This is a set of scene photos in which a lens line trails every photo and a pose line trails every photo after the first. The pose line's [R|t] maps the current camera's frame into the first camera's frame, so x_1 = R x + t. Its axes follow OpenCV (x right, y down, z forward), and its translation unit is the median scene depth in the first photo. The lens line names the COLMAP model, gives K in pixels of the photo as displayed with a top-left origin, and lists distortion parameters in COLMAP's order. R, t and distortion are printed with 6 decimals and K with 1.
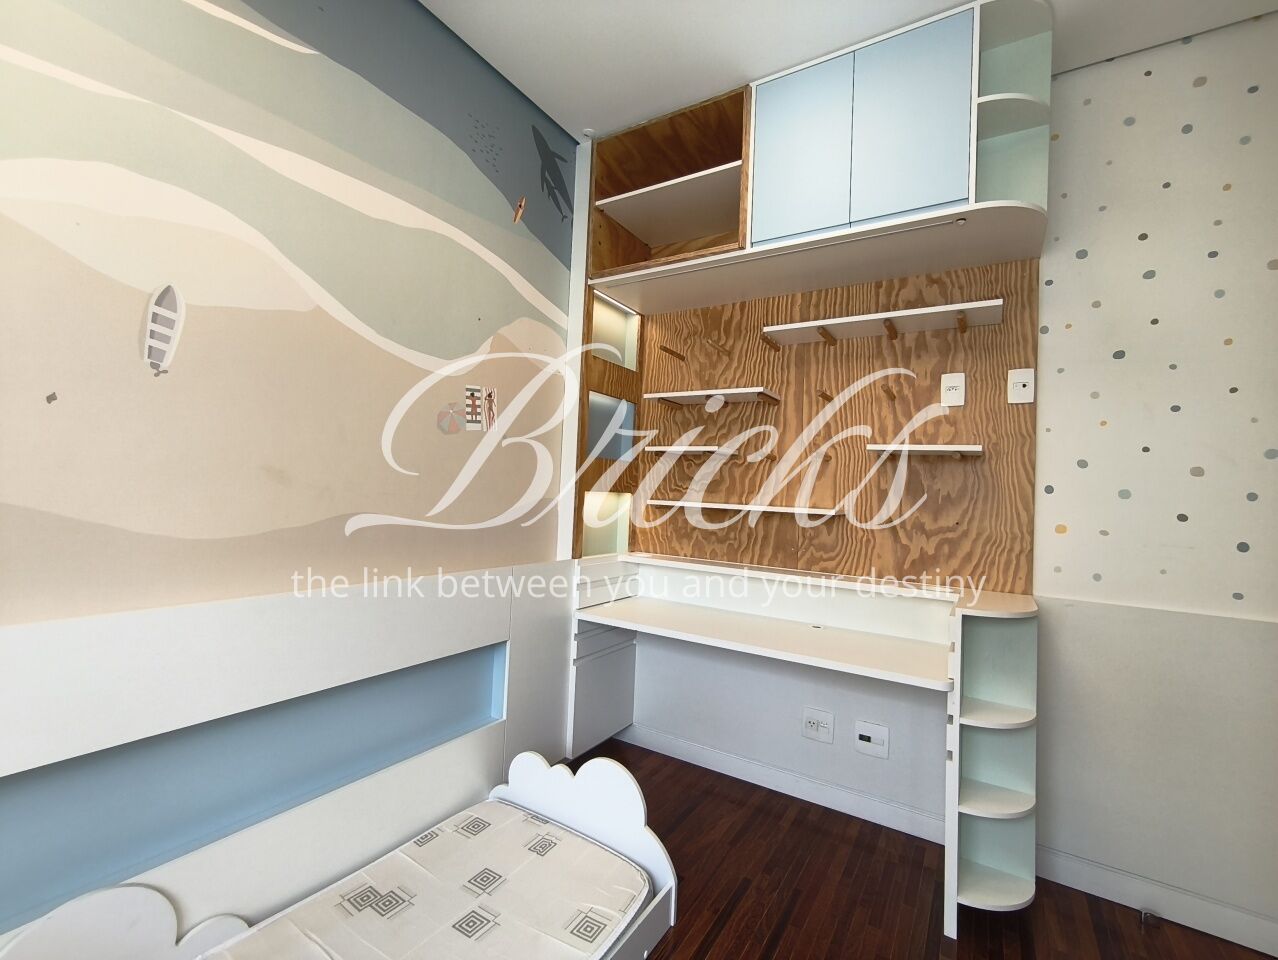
lens RADIAL K [[562.6, 0, 640.7], [0, 562.6, 473.6], [0, 0, 1]] dist [-0.002898, 0.004091]
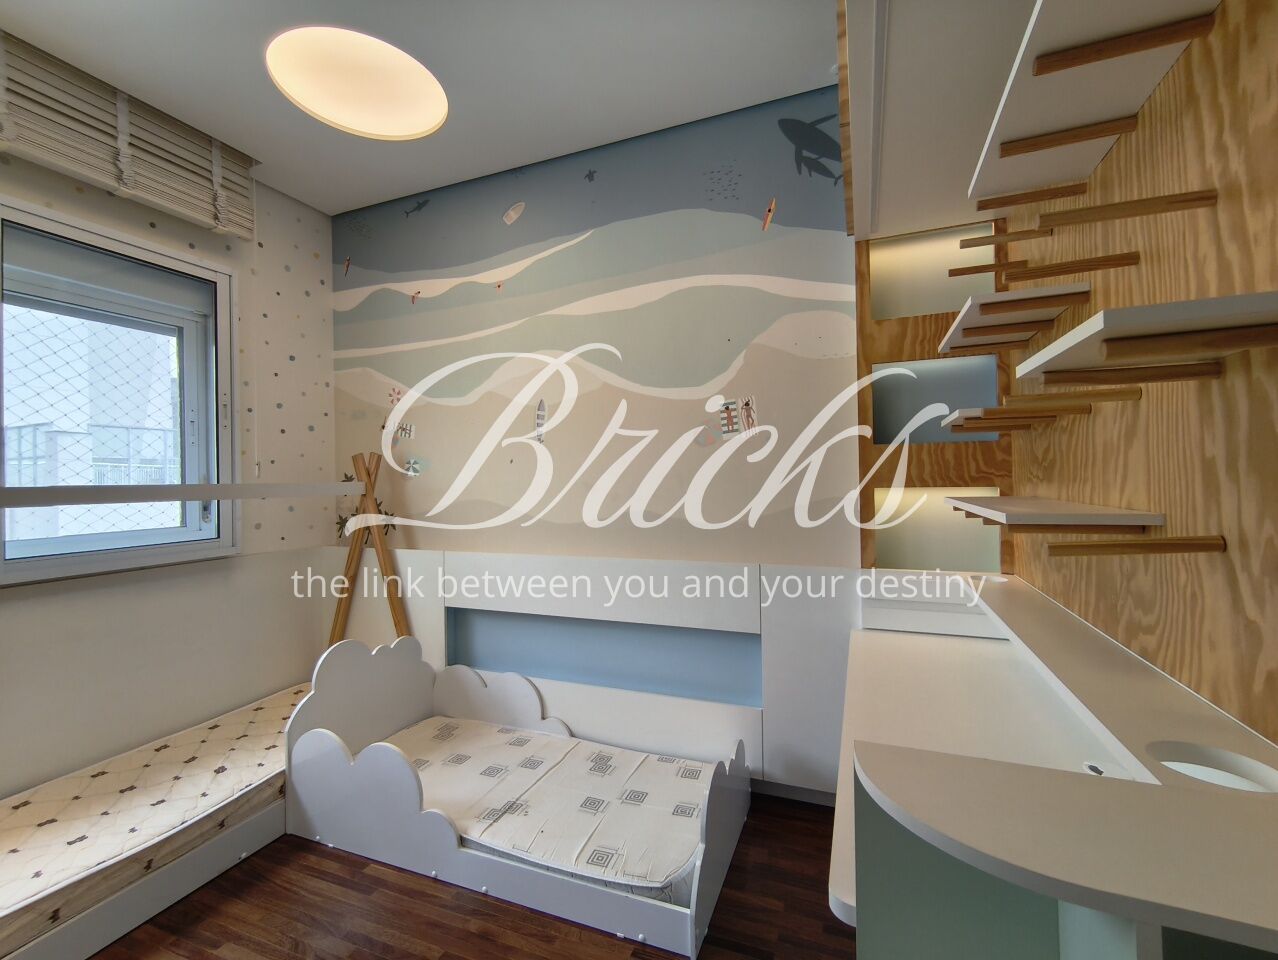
lens RADIAL K [[562.6, 0, 640.7], [0, 562.6, 473.6], [0, 0, 1]] dist [-0.002898, 0.004091]
pose [[0.173185, -0.057854, -0.983189, 0.785252], [0.057770, 0.997151, -0.048499, 0.037037], [0.983194, -0.048399, 0.176034, 0.624138]]
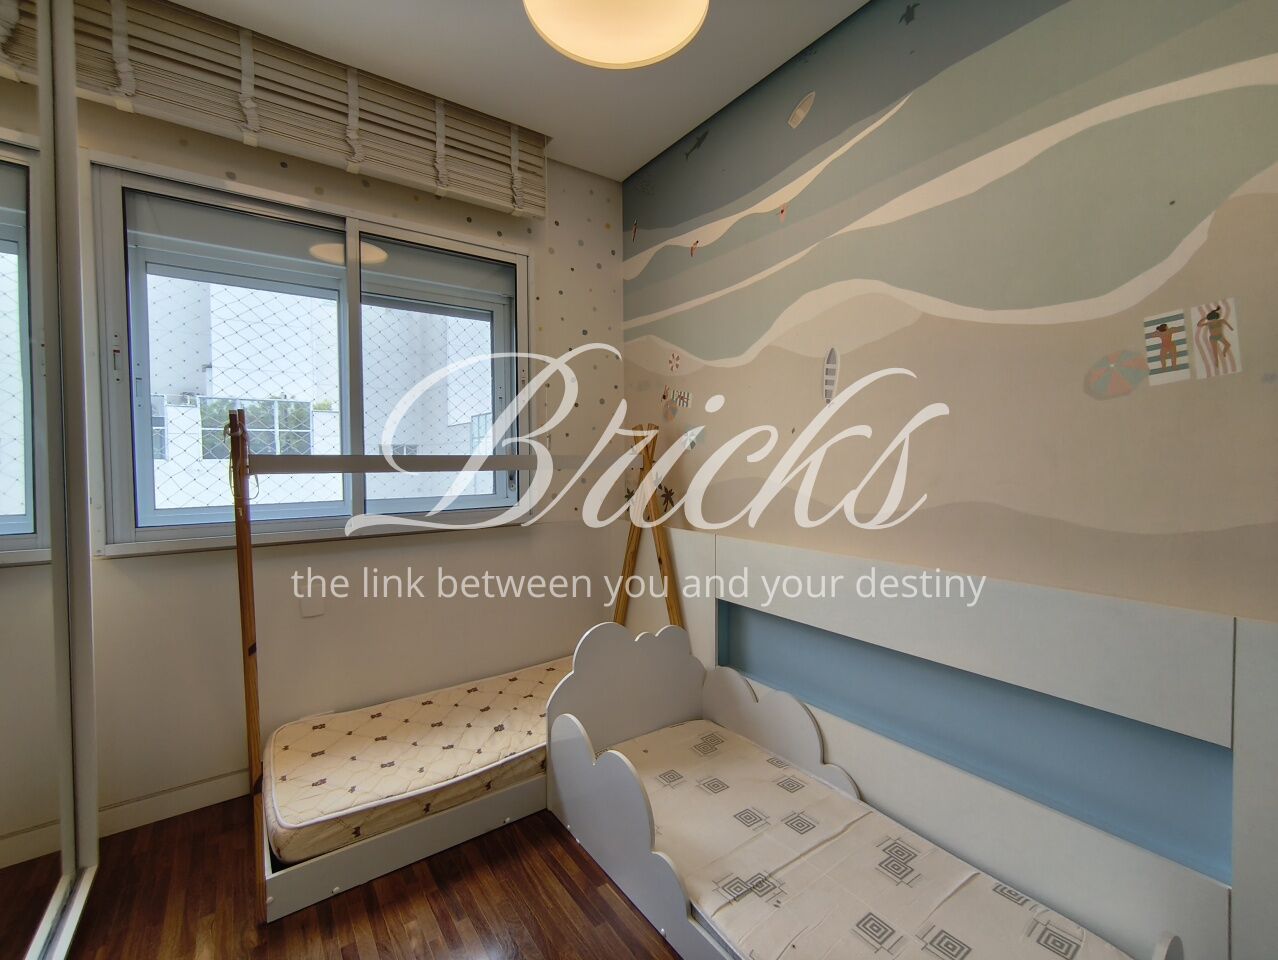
lens RADIAL K [[562.6, 0, 640.7], [0, 562.6, 473.6], [0, 0, 1]] dist [-0.002898, 0.004091]
pose [[-0.384211, -0.019304, -0.923043, 0.513363], [0.018301, 0.999426, -0.028519, 0.031721], [0.923064, -0.027850, -0.383637, 0.698829]]
